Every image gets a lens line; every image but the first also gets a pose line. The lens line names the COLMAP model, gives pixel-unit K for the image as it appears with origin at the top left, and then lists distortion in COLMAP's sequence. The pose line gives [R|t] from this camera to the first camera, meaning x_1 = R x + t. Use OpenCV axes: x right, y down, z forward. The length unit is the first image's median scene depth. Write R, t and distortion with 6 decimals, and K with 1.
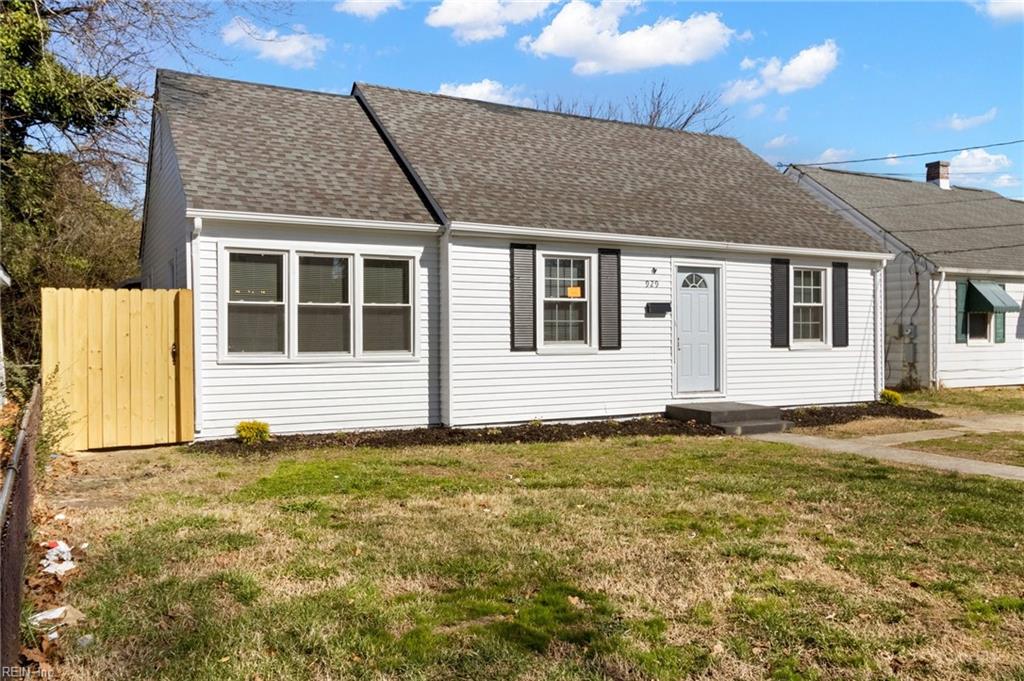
lens RADIAL K [[895.2, 0, 512.0], [0, 895.2, 340.5], [0, 0, 1]] dist [0.001670, 0.000477]
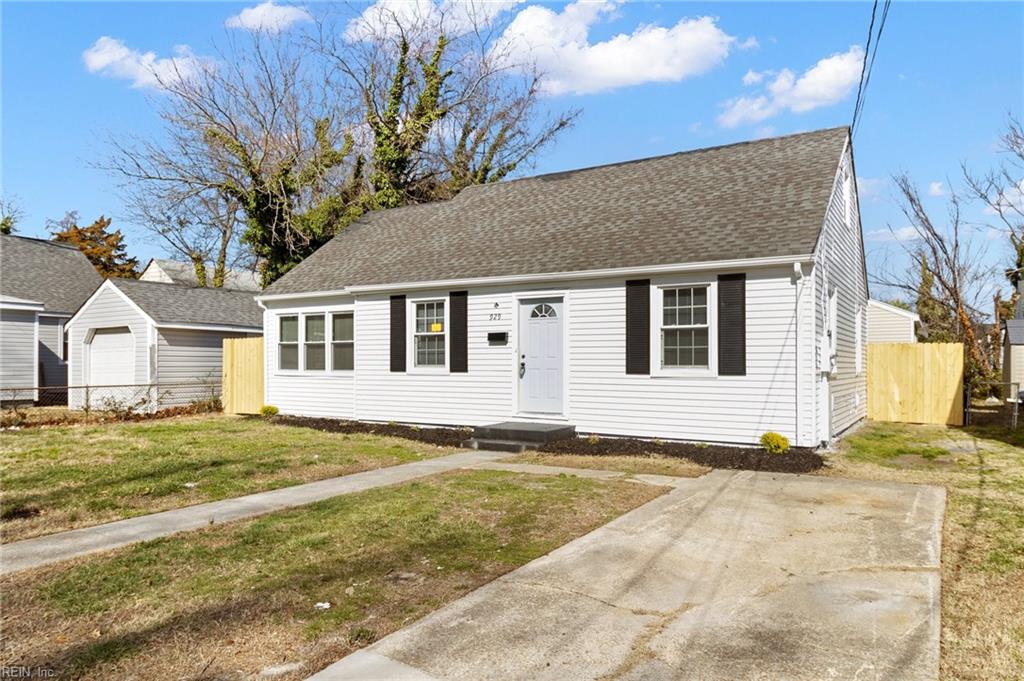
lens RADIAL K [[698.8, 0, 512.4], [0, 698.8, 358.2], [0, 0, 1]] dist [-0.002495, -0.000351]
pose [[0.472432, -0.001231, -0.881366, 0.971955], [-0.005756, 0.999973, -0.004482, -0.005156], [0.881348, 0.007190, 0.472412, 0.587755]]
